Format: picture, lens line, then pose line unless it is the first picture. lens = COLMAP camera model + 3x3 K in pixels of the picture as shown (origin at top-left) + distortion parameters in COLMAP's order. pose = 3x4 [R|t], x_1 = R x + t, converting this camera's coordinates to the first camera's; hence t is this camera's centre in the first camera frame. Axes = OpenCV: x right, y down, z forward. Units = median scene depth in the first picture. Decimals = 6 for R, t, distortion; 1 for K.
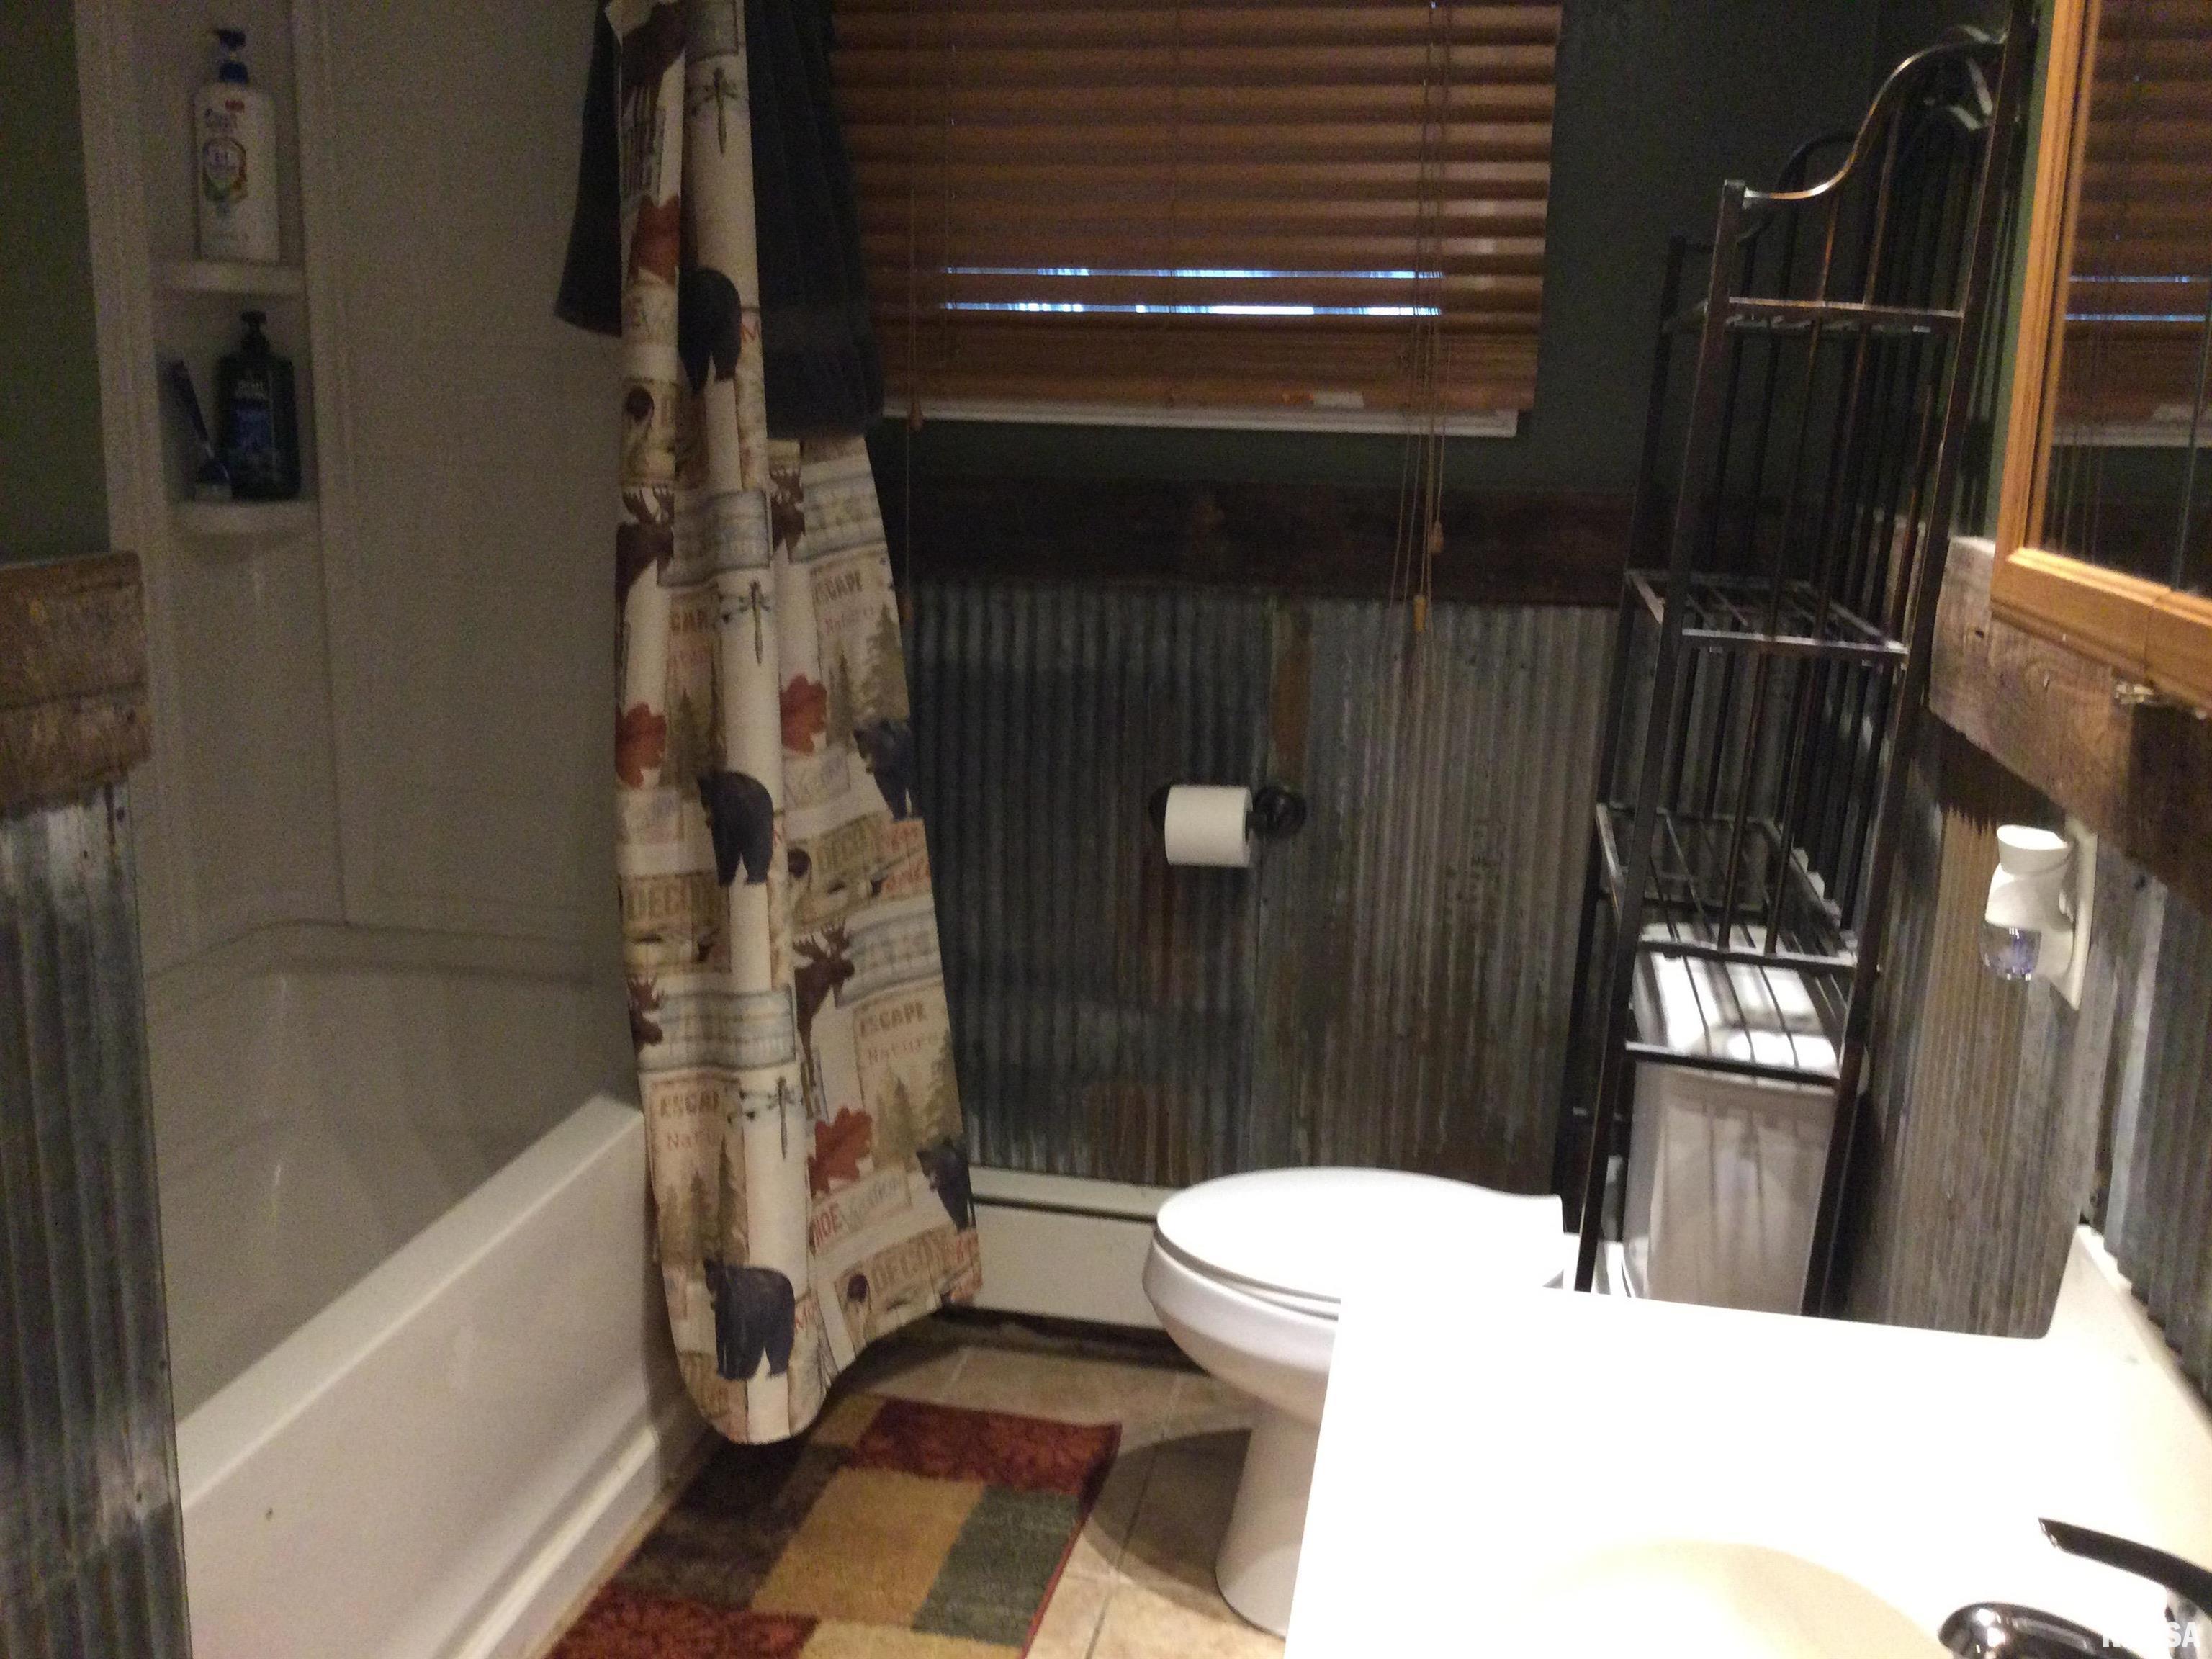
lens RADIAL K [[2026.5, 0, 1045.1], [0, 2026.5, 862.5], [0, 0, 1]] dist [0.017841, 0.000000]
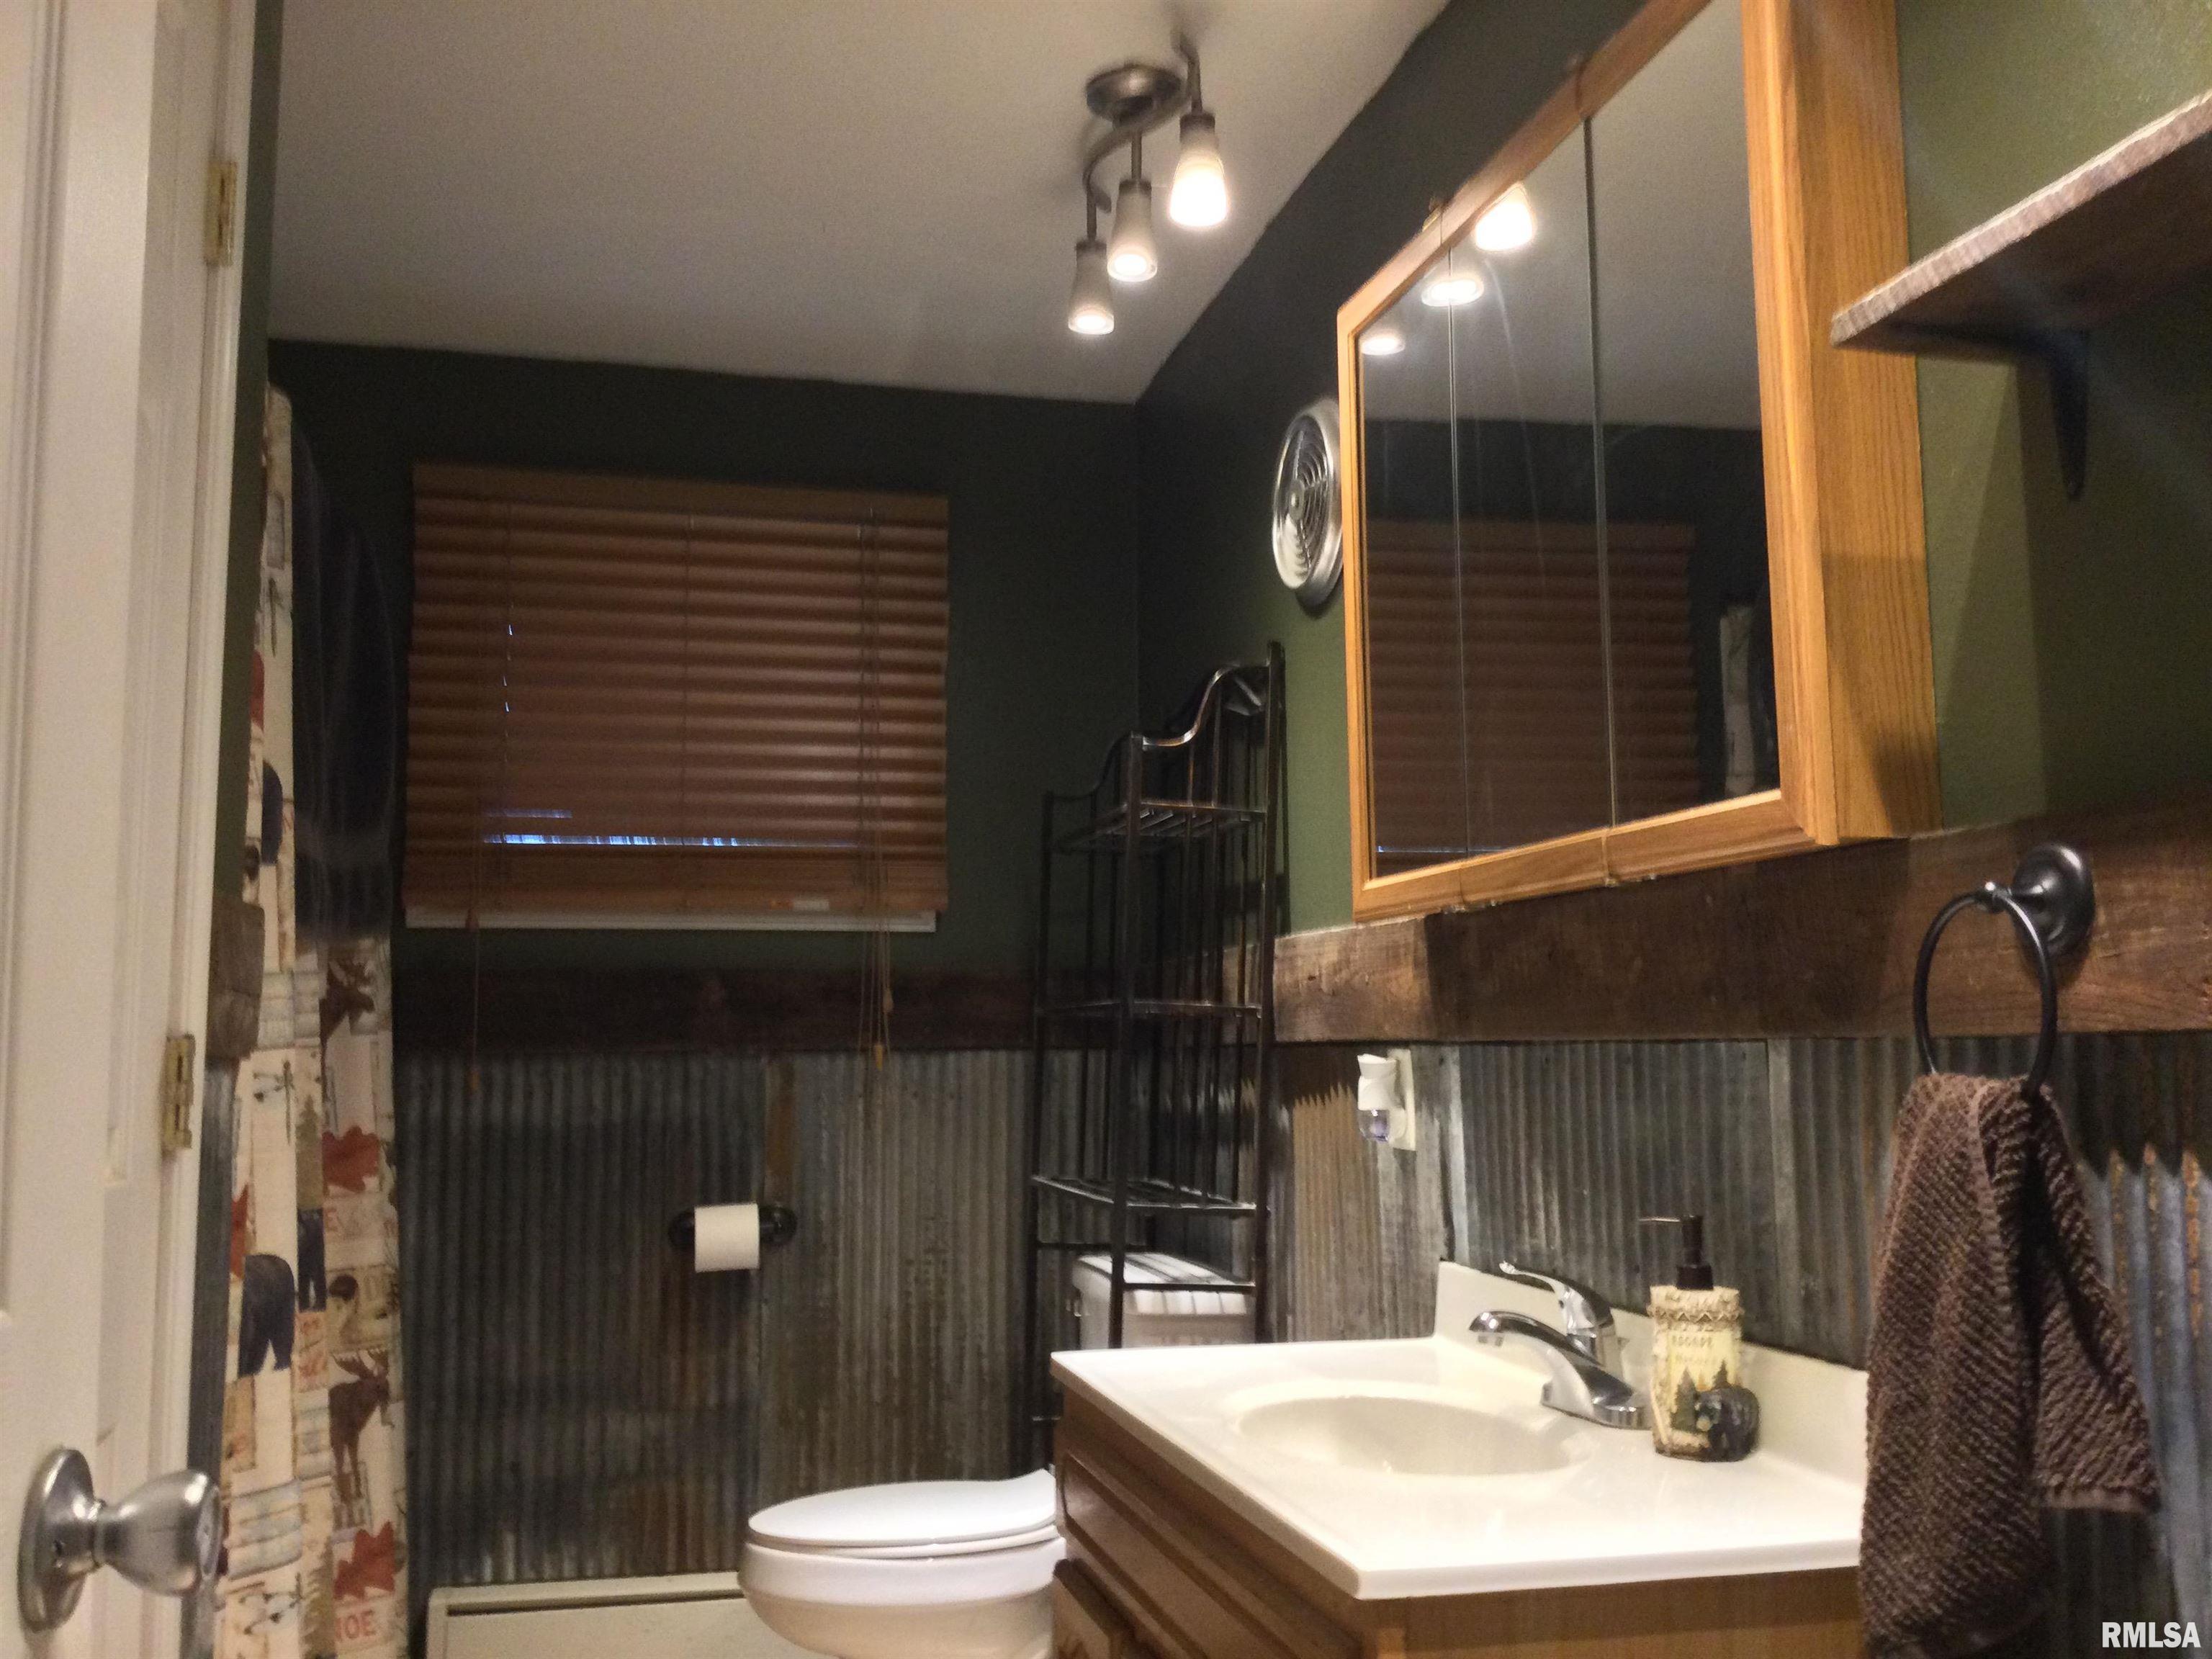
lens RADIAL K [[2026.5, 0, 1106.0], [0, 2026.5, 824.3], [0, 0, 1]] dist [0.017841, 0.000000]
pose [[0.901107, 0.013508, 0.433385, -0.251609], [0.129931, 0.945171, -0.299616, 0.145354], [-0.413670, 0.326296, 0.849946, -0.244517]]
